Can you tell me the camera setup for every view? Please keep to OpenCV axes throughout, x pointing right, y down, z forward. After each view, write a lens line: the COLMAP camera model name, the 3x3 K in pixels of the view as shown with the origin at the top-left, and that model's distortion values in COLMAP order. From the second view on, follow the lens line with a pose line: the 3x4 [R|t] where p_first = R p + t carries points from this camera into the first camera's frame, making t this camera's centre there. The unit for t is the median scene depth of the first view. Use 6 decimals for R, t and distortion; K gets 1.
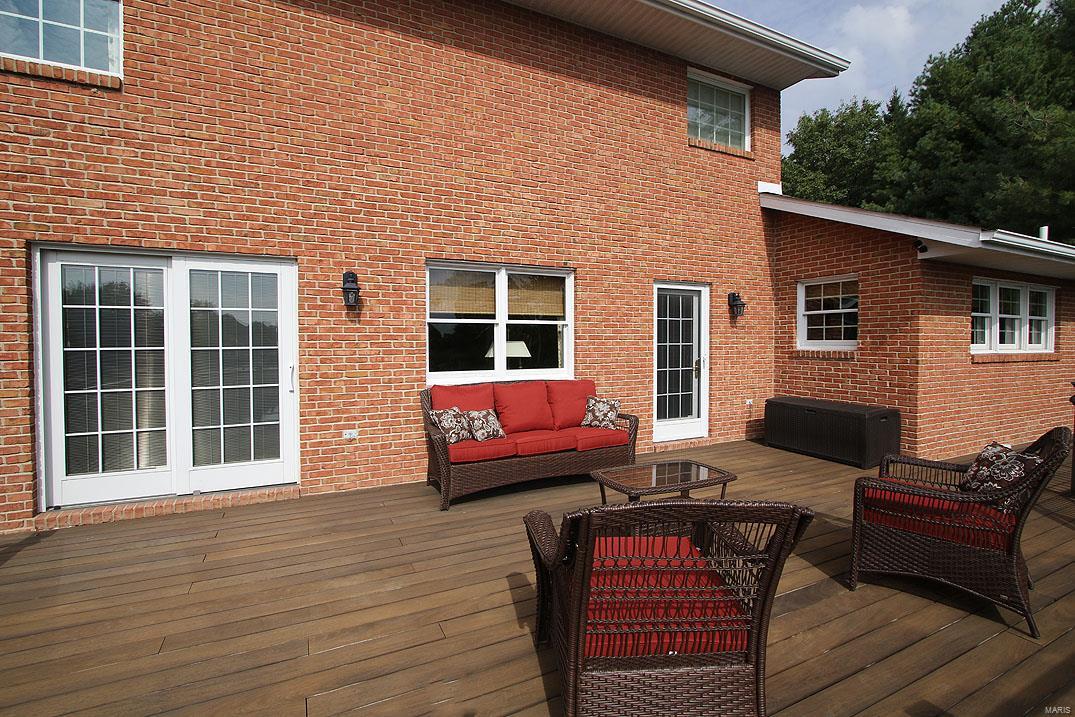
lens RADIAL K [[490.9, 0, 535.8], [0, 490.9, 351.8], [0, 0, 1]] dist [-0.015902, 0.003039]
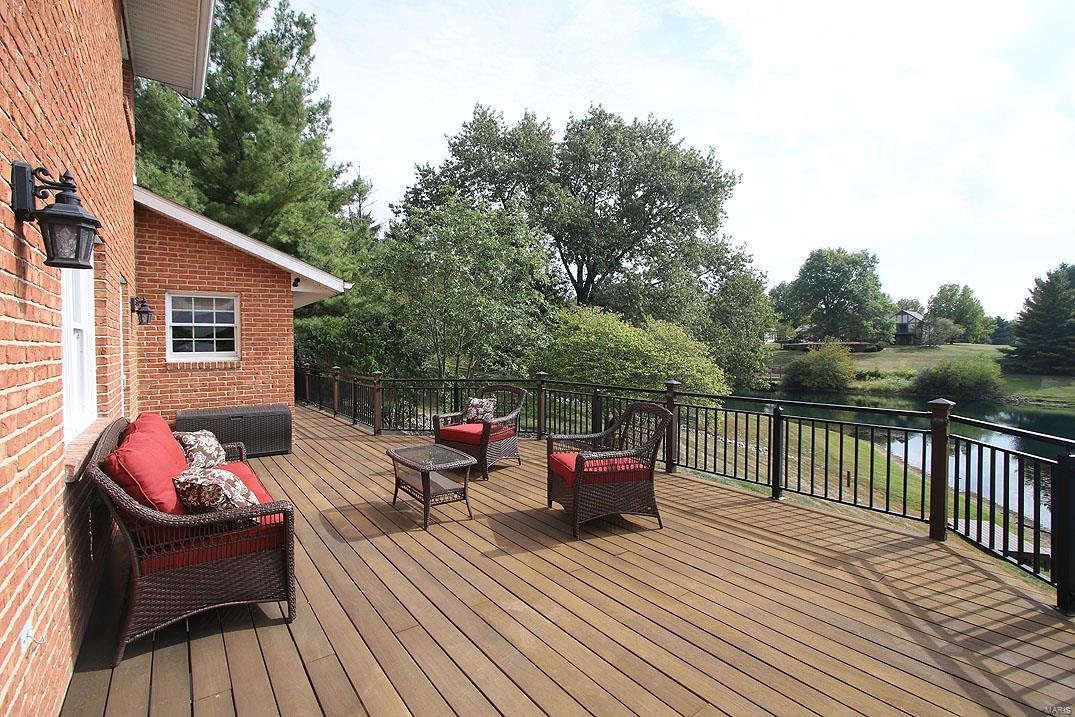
lens RADIAL K [[490.9, 0, 535.7], [0, 490.9, 356.2], [0, 0, 1]] dist [-0.015902, 0.003039]
pose [[-0.227151, -0.016459, 0.973721, -0.591384], [0.033231, 0.999144, 0.024641, -0.017031], [-0.973293, 0.037955, -0.226409, 0.554821]]
